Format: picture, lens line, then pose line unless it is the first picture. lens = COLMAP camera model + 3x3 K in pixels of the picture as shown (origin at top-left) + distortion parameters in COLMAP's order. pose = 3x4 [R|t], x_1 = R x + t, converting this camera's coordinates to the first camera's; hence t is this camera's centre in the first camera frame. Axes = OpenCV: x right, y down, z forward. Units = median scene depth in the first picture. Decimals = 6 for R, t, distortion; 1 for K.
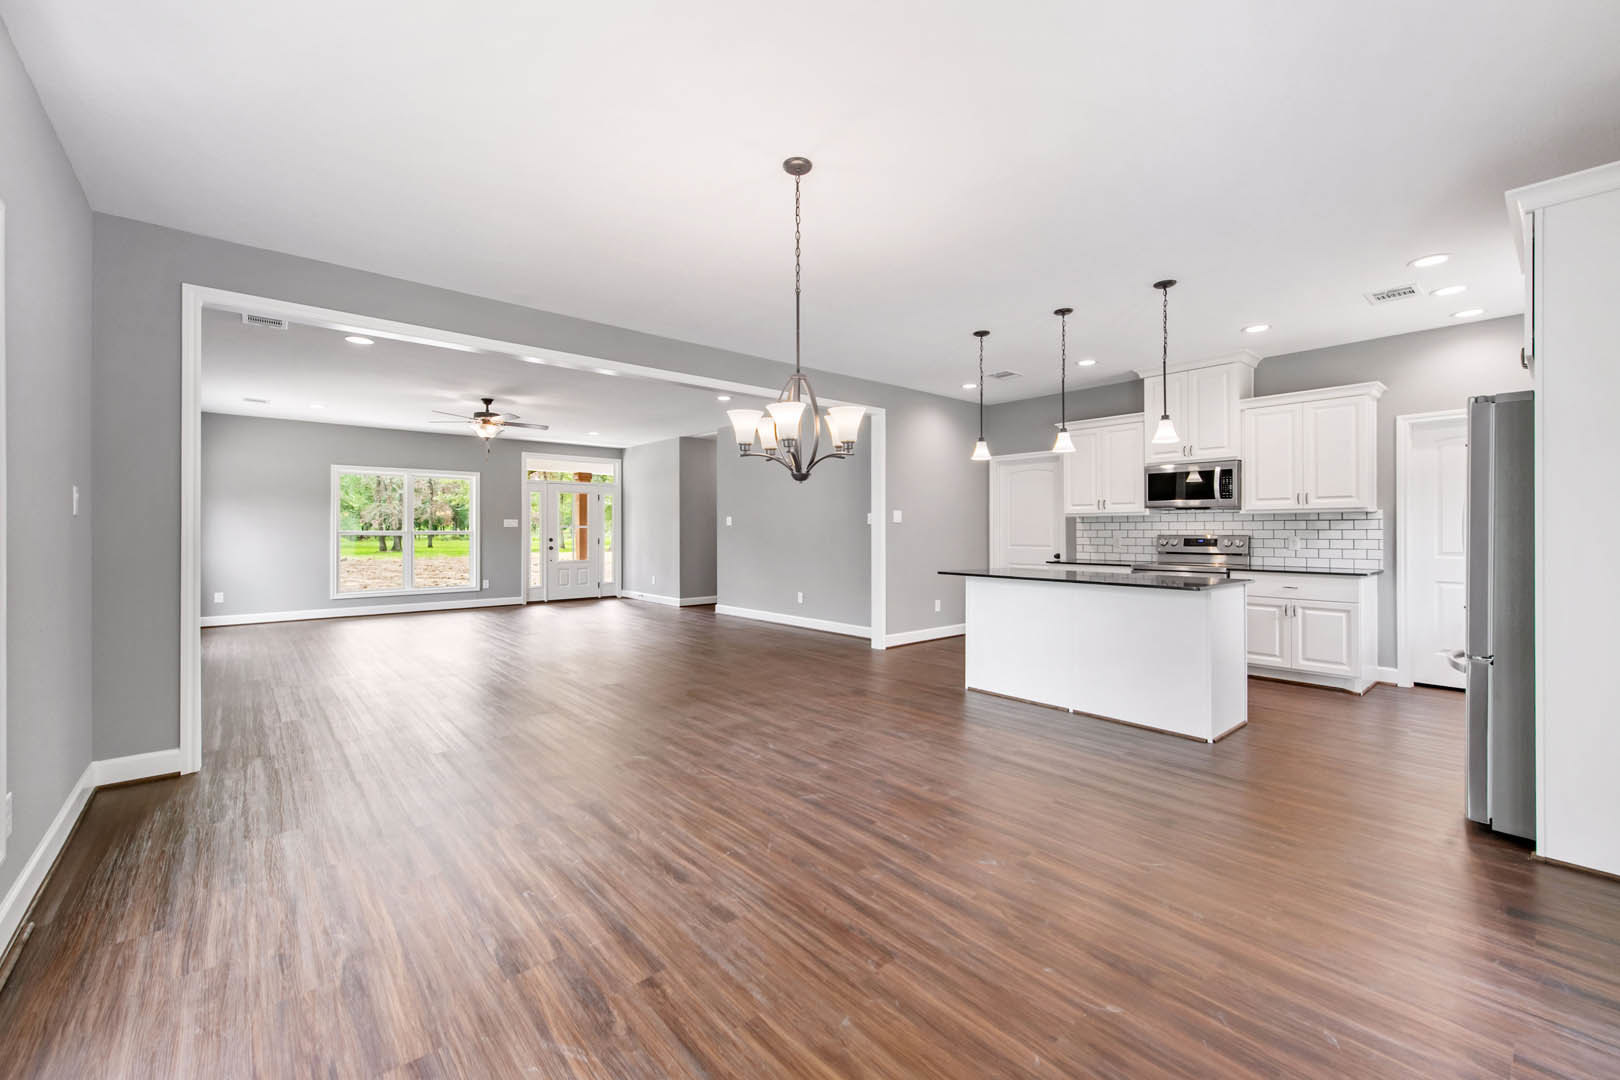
lens RADIAL K [[658.4, 0, 807.2], [0, 658.4, 533.6], [0, 0, 1]] dist [-0.006714, -0.002498]
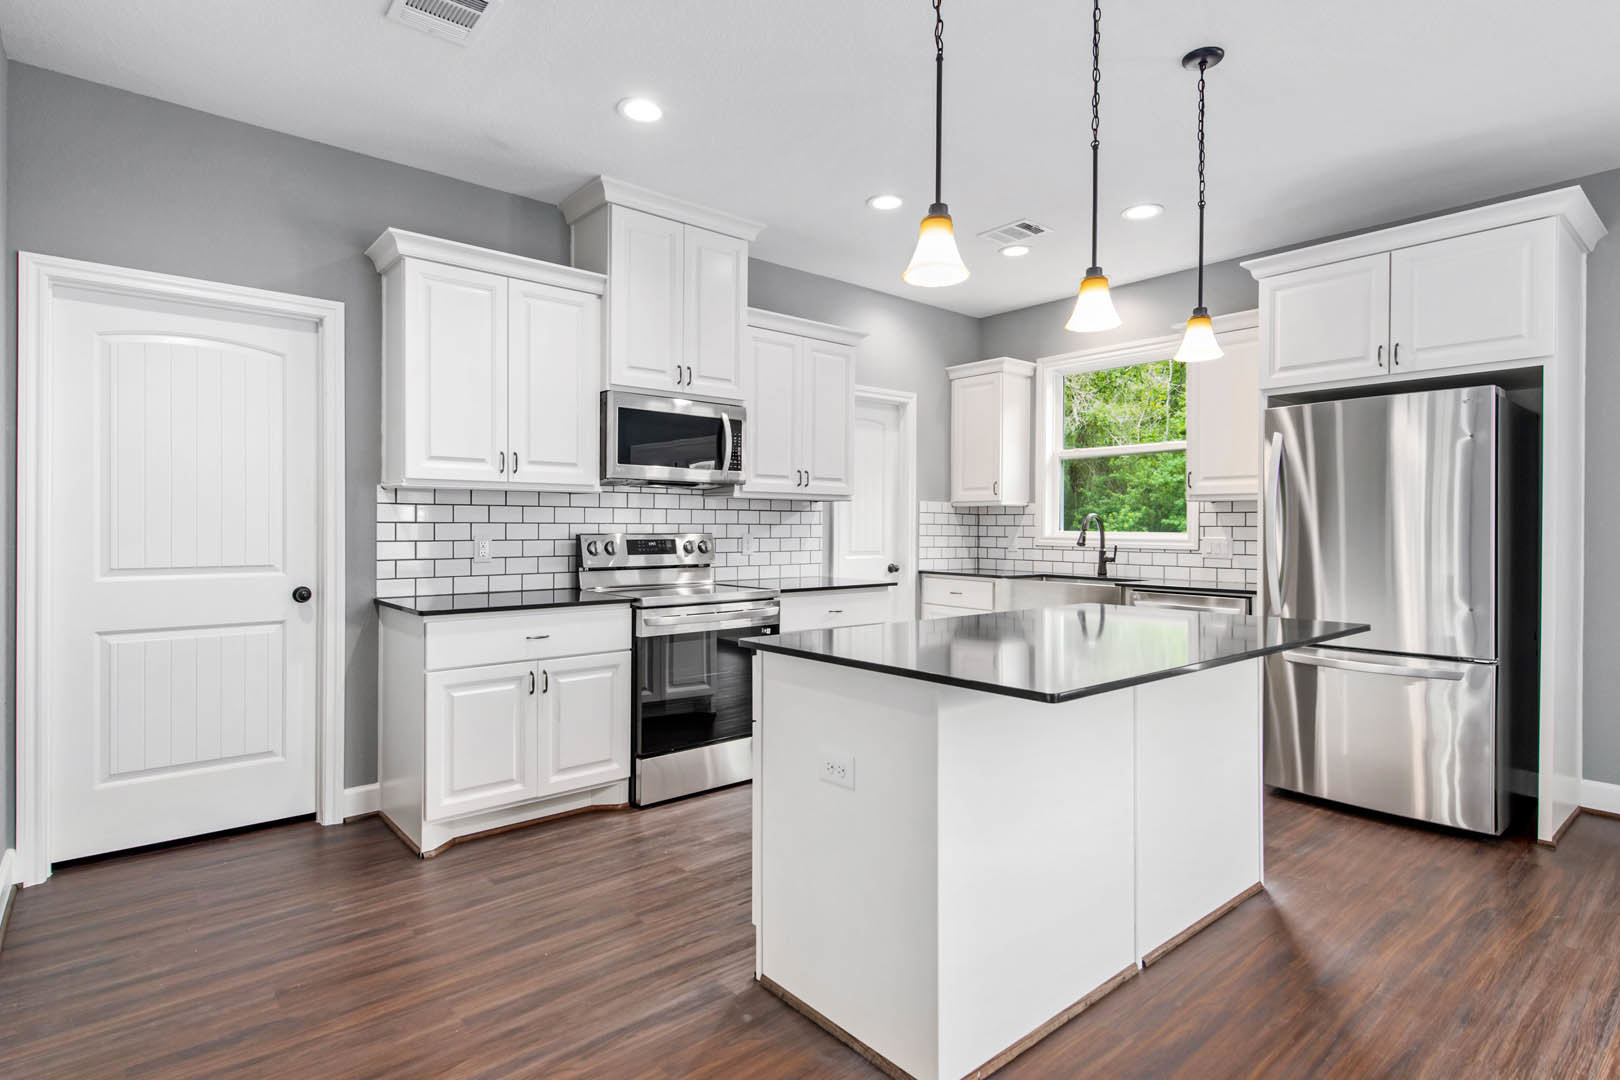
lens RADIAL K [[819.7, 0, 806.5], [0, 819.7, 531.9], [0, 0, 1]] dist [0.008657, -0.002312]
pose [[0.011574, -0.007417, 0.999906, -0.085190], [0.000346, 0.999972, 0.007414, -0.004143], [-0.999933, 0.000260, 0.011576, 0.921766]]
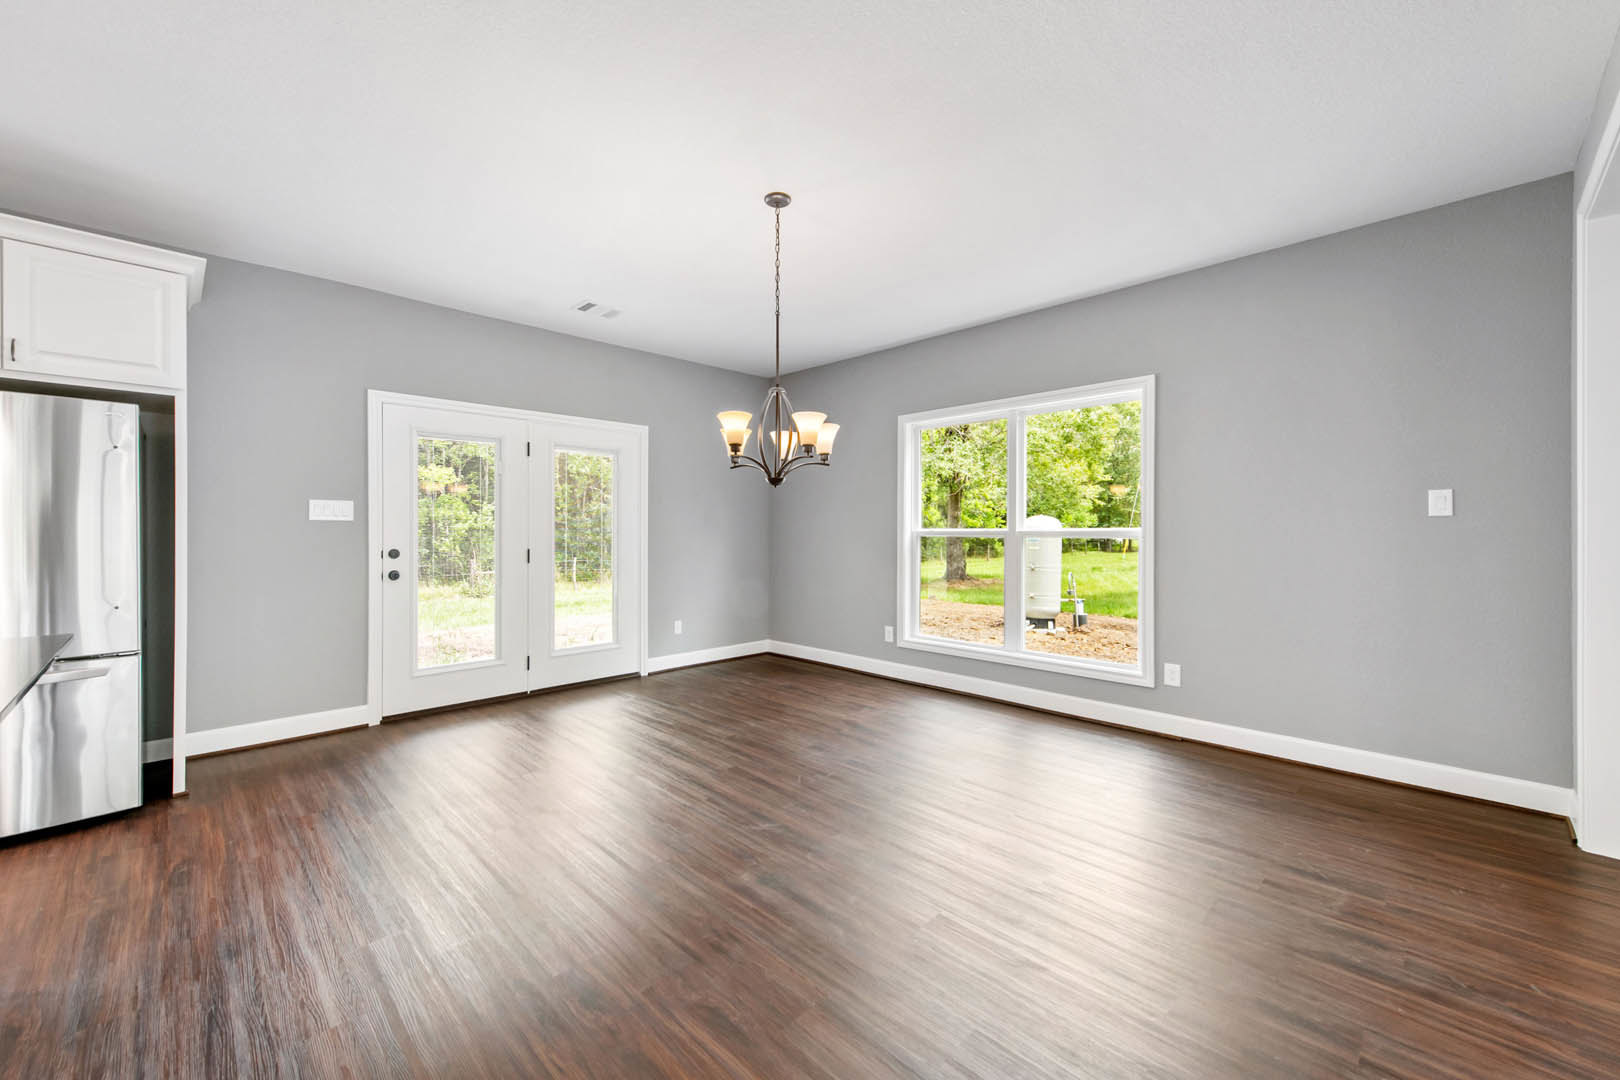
lens RADIAL K [[645.5, 0, 804.8], [0, 645.5, 526.1], [0, 0, 1]] dist [0.004594, -0.000961]
pose [[-0.998128, -0.000060, -0.061157, 0.003873], [-0.000019, 1.000000, -0.000680, -0.006602], [0.061157, -0.000677, -0.998128, 0.984281]]
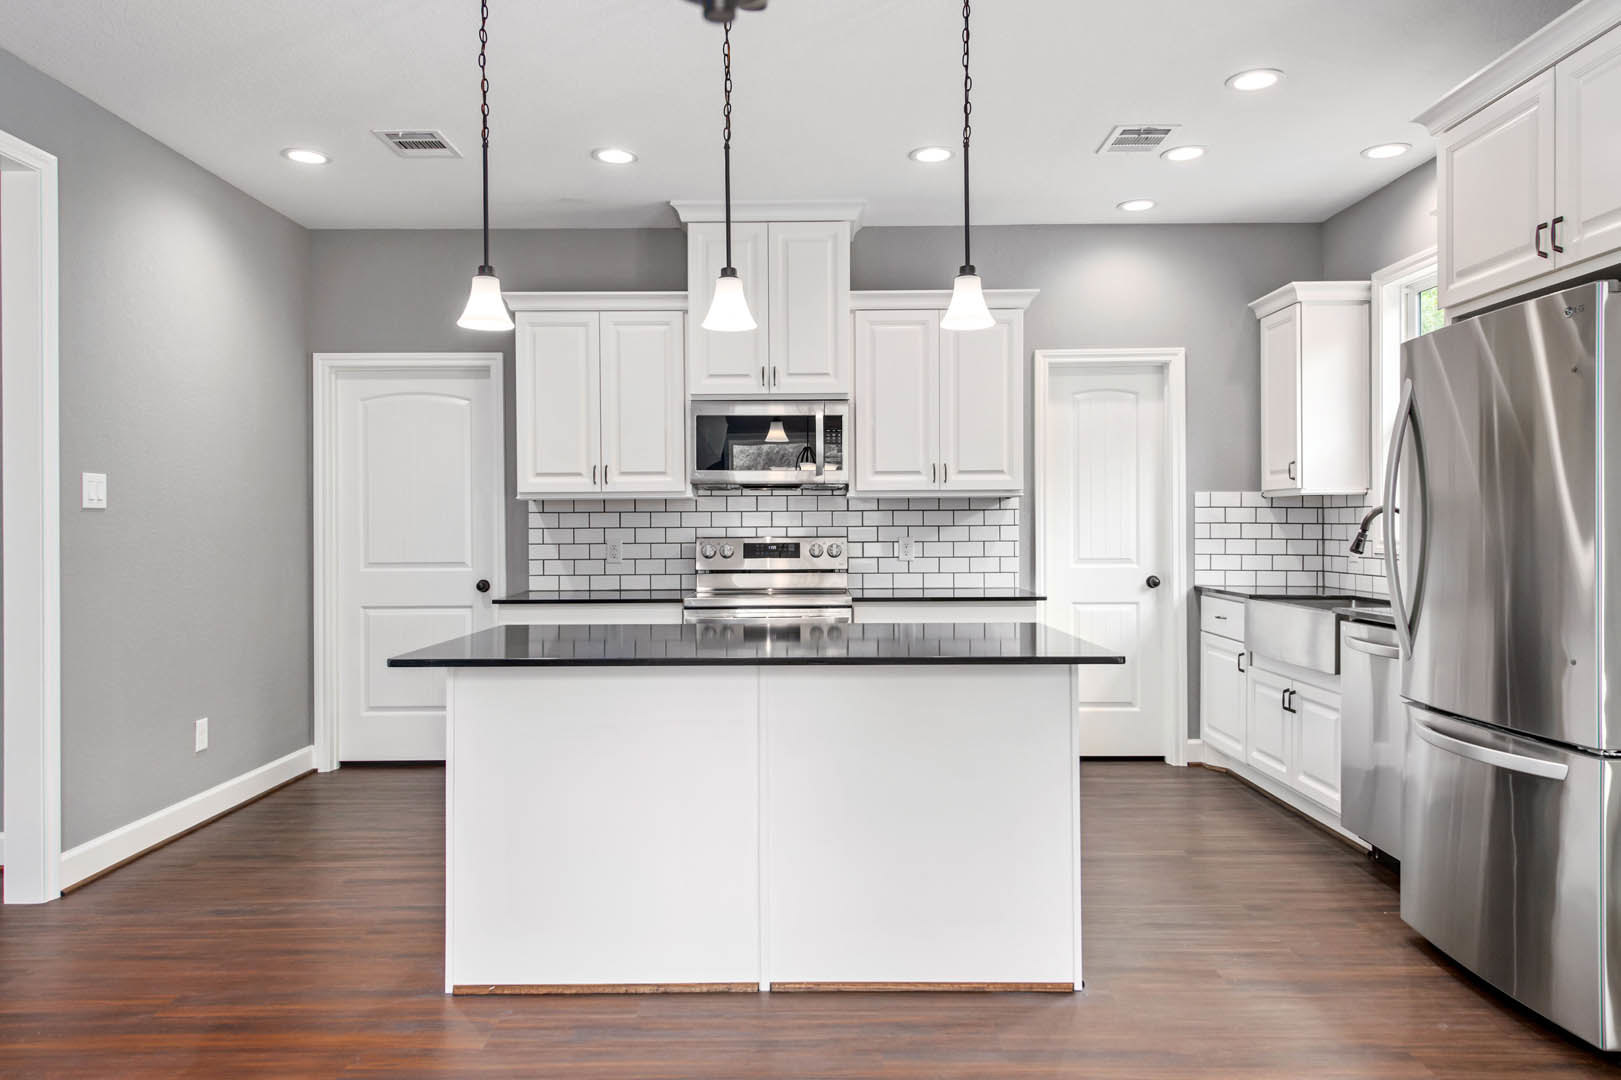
lens RADIAL K [[1085.5, 0, 809.0], [0, 1085.5, 529.8], [0, 0, 1]] dist [0.016414, -0.005243]
pose [[0.657507, -0.005497, 0.753428, -0.051687], [0.009264, 0.999957, -0.000788, -0.002602], [-0.753391, 0.007498, 0.657530, 0.422755]]
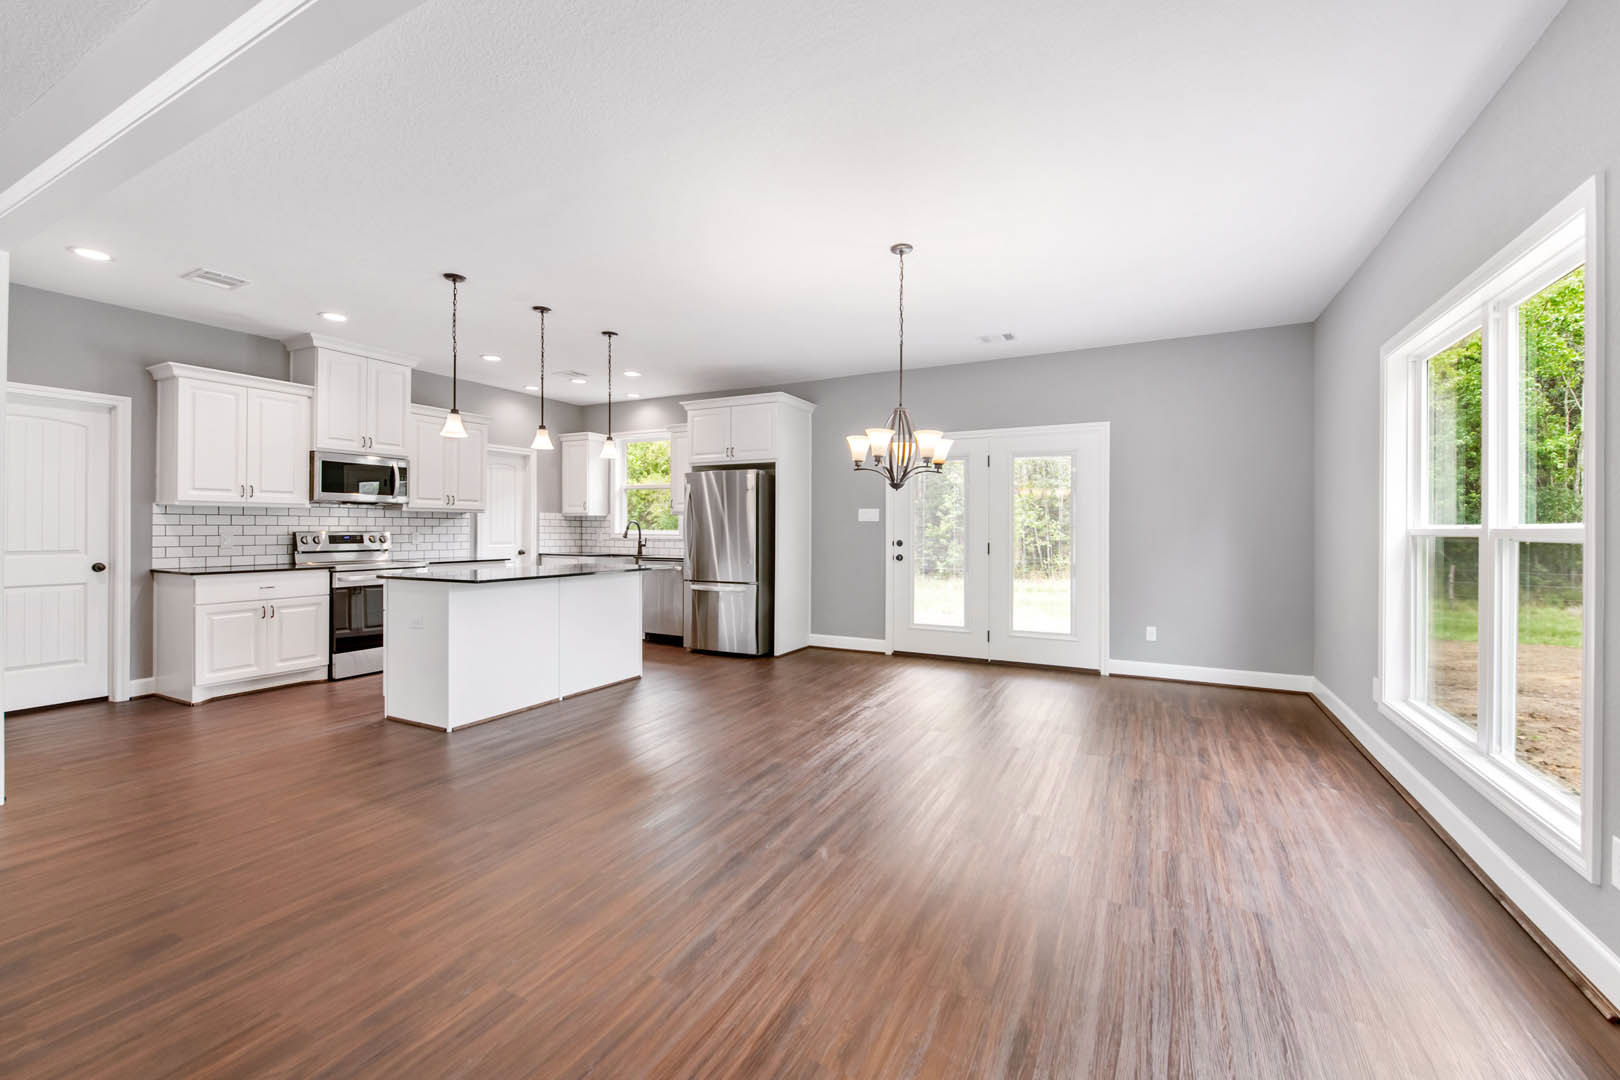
lens RADIAL K [[658.4, 0, 811.9], [0, 658.4, 527.7], [0, 0, 1]] dist [-0.006714, -0.002498]
pose [[-0.372165, 0.000092, 0.928166, -0.551216], [0.000730, 1.000000, 0.000193, -0.002940], [-0.928166, 0.000749, -0.372165, 0.781043]]
